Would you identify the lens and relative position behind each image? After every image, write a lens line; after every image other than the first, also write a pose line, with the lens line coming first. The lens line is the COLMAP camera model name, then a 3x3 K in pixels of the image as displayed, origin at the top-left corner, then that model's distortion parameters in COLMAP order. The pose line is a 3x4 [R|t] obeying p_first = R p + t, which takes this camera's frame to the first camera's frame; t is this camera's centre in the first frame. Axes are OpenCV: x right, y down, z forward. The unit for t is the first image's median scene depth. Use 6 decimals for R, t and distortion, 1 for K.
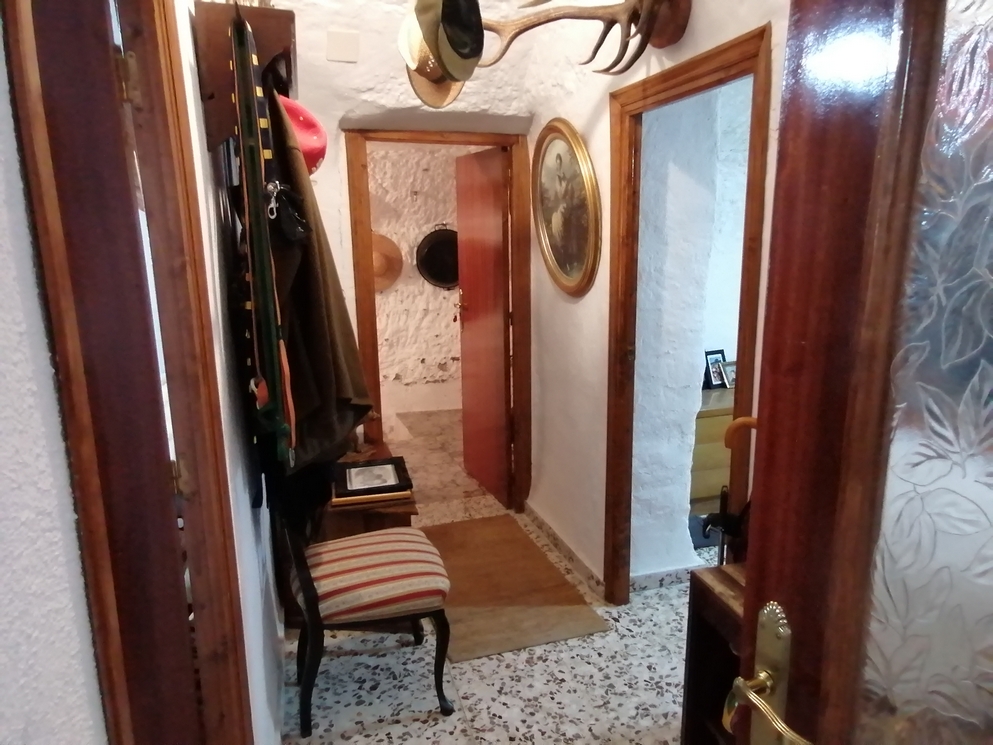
lens RADIAL K [[668.2, 0, 494.0], [0, 668.2, 374.8], [0, 0, 1]] dist [0.027412, 0.019404]
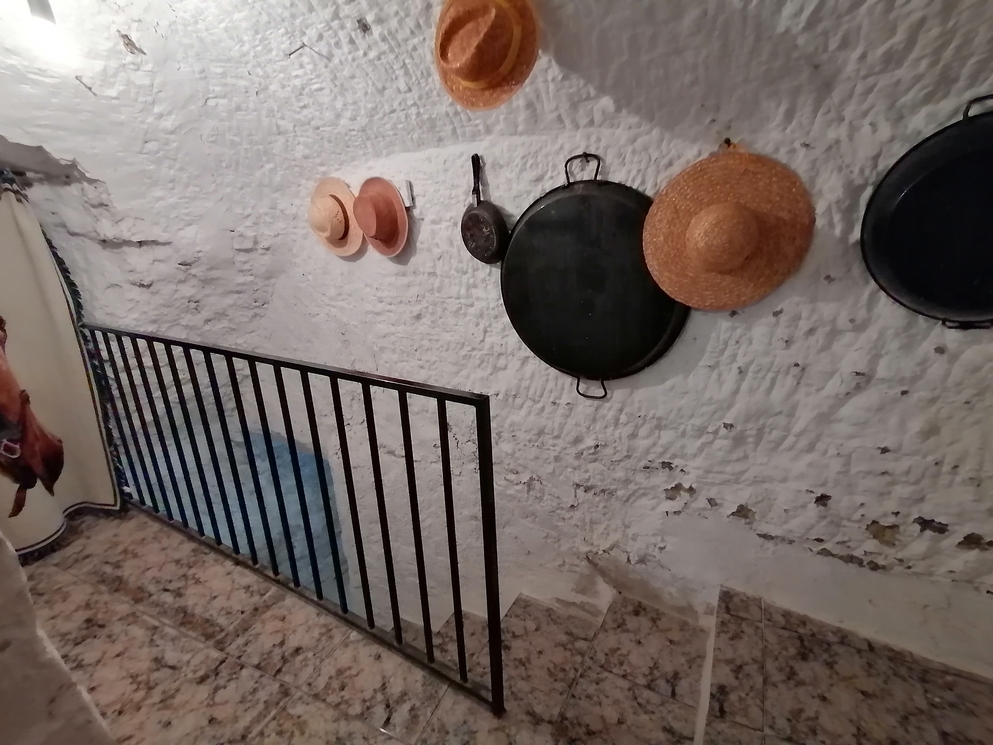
lens RADIAL K [[525.3, 0, 493.5], [0, 525.3, 364.2], [0, 0, 1]] dist [0.003819, -0.001192]
pose [[0.718230, 0.211577, -0.662858, -0.063293], [-0.118996, 0.975963, 0.182581, -0.136526], [0.685555, -0.052258, 0.726143, 0.708628]]
